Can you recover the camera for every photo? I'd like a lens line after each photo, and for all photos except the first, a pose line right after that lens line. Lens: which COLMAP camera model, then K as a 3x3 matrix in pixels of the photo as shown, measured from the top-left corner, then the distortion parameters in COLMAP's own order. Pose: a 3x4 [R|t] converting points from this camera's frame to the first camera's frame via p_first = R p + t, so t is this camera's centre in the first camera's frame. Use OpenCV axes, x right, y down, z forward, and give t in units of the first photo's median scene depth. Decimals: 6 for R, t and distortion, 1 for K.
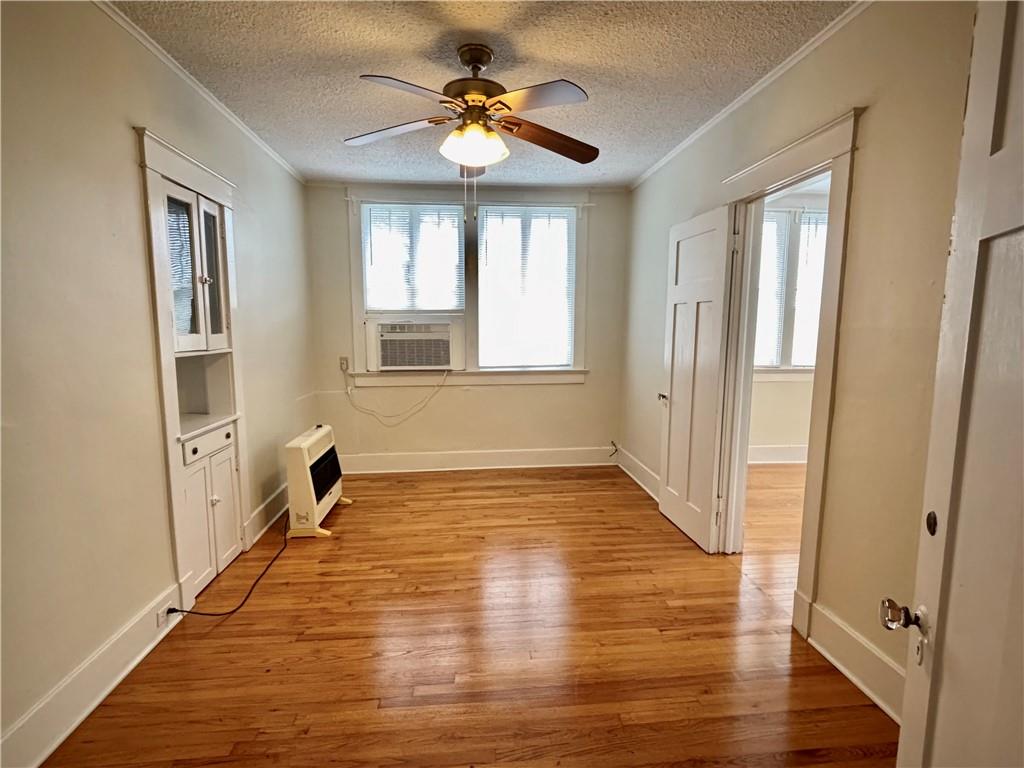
lens RADIAL K [[505.9, 0, 513.5], [0, 505.9, 385.6], [0, 0, 1]] dist [0.029051, -0.033522]
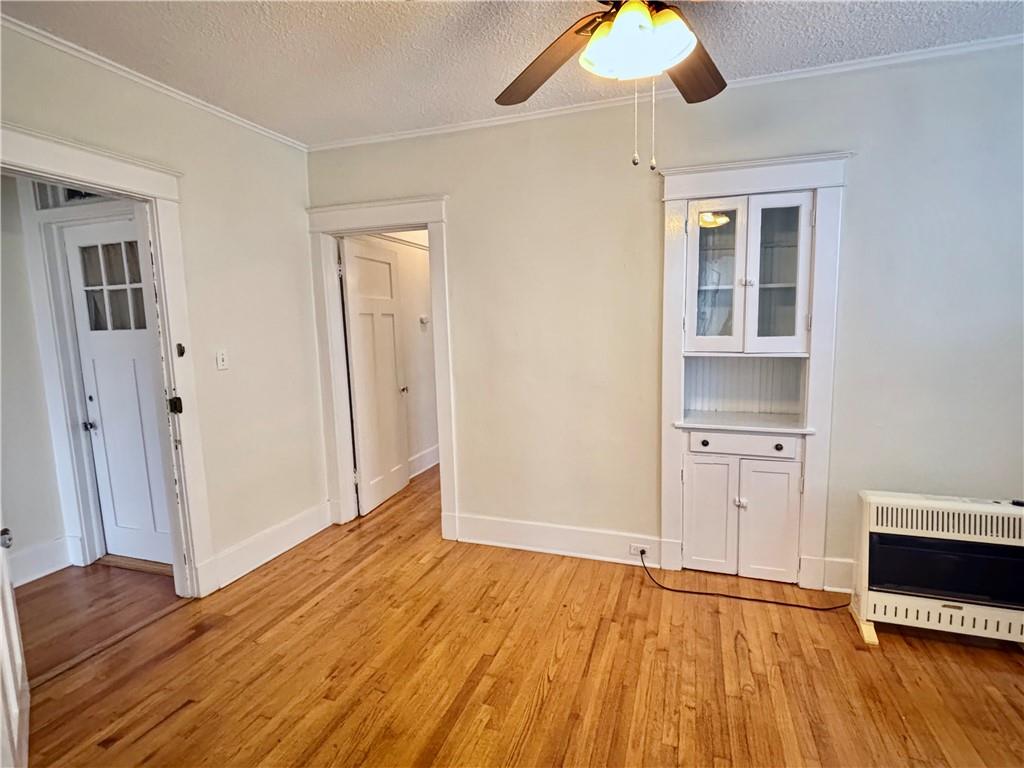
lens RADIAL K [[505.9, 0, 513.5], [0, 505.9, 385.6], [0, 0, 1]] dist [0.029051, -0.033522]
pose [[-0.419180, 0.089963, -0.903435, 0.474459], [-0.097379, 0.984883, 0.143255, -0.099770], [0.902666, 0.148025, -0.404083, 0.962484]]
